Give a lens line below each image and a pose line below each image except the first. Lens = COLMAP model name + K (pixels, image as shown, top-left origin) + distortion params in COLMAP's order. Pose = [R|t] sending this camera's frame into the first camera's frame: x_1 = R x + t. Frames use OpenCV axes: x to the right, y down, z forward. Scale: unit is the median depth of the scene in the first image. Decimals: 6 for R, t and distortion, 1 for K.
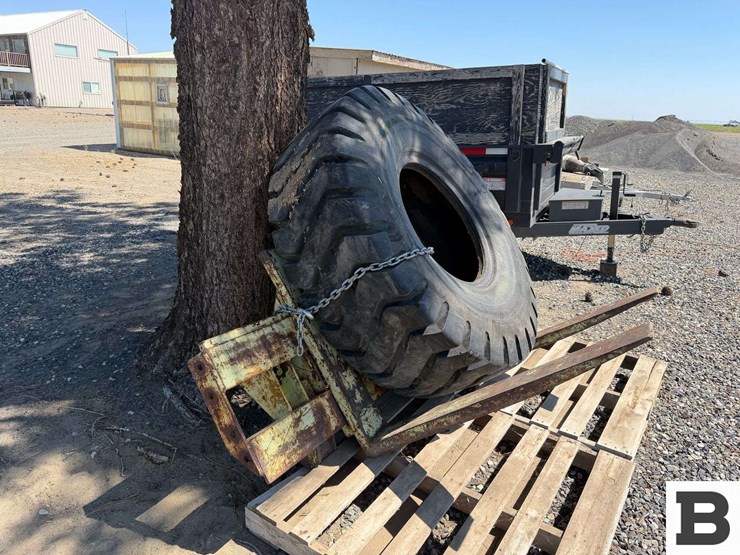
lens RADIAL K [[532.0, 0, 366.8], [0, 532.0, 274.5], [0, 0, 1]] dist [0.000807, -0.007107]
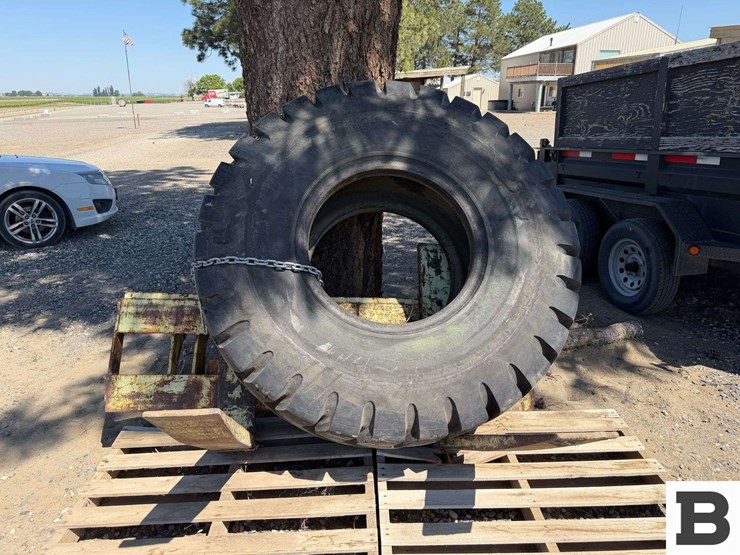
lens RADIAL K [[532.0, 0, 364.3], [0, 532.0, 277.8], [0, 0, 1]] dist [0.000807, -0.007107]
pose [[0.582422, 0.211009, -0.785022, 0.950043], [-0.210216, 0.971968, 0.105296, -0.154288], [0.785235, 0.103697, 0.610453, 0.589917]]
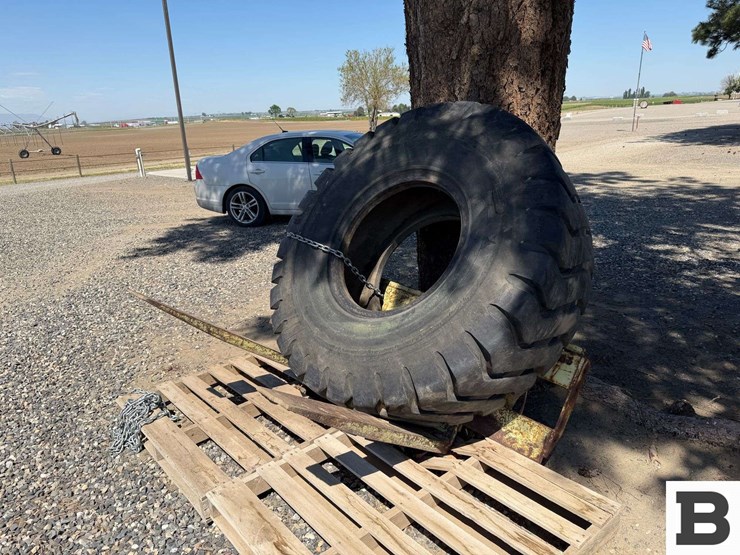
lens RADIAL K [[532.0, 0, 369.2], [0, 532.0, 279.0], [0, 0, 1]] dist [0.000807, -0.007107]
pose [[-0.269808, 0.251042, -0.929614, 1.296209], [-0.257383, 0.911488, 0.320849, -0.413042], [0.927878, 0.325835, -0.181312, 1.418625]]
